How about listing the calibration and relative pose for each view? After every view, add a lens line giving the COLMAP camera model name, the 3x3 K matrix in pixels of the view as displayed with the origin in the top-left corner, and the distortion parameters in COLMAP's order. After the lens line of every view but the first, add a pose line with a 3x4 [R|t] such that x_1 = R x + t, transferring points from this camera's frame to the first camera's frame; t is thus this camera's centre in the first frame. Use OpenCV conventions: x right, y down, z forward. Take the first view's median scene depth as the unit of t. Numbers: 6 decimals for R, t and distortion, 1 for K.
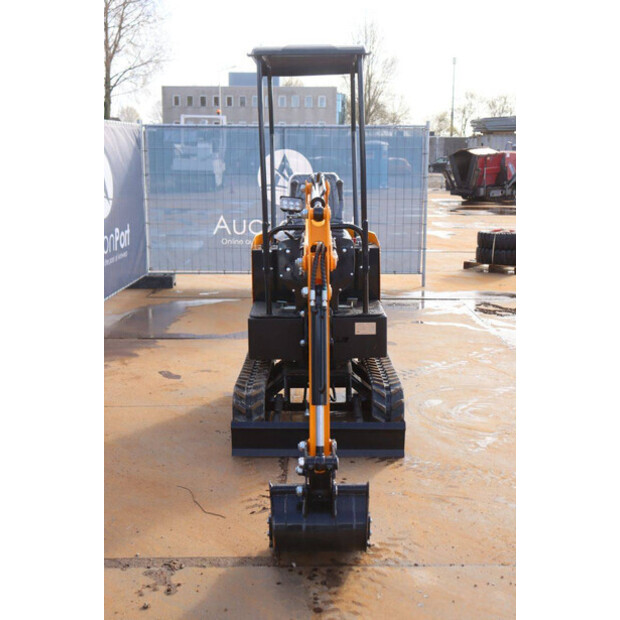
lens RADIAL K [[775.3, 0, 309.0], [0, 775.3, 312.6], [0, 0, 1]] dist [0.002253, 0.000000]
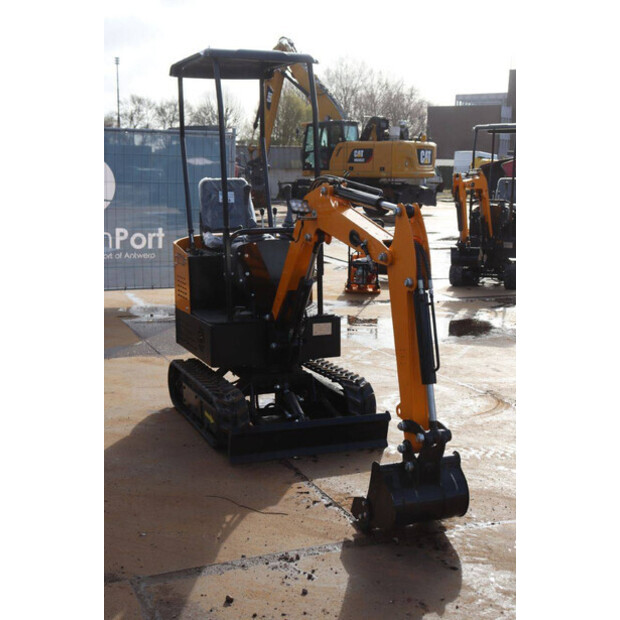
lens RADIAL K [[863.0, 0, 304.5], [0, 863.0, 306.9], [0, 0, 1]] dist [0.057934, 0.000000]
pose [[0.923355, -0.045824, 0.381203, -0.375645], [0.060579, 0.997804, -0.026792, 0.020232], [-0.379138, 0.047832, 0.924103, -0.044919]]
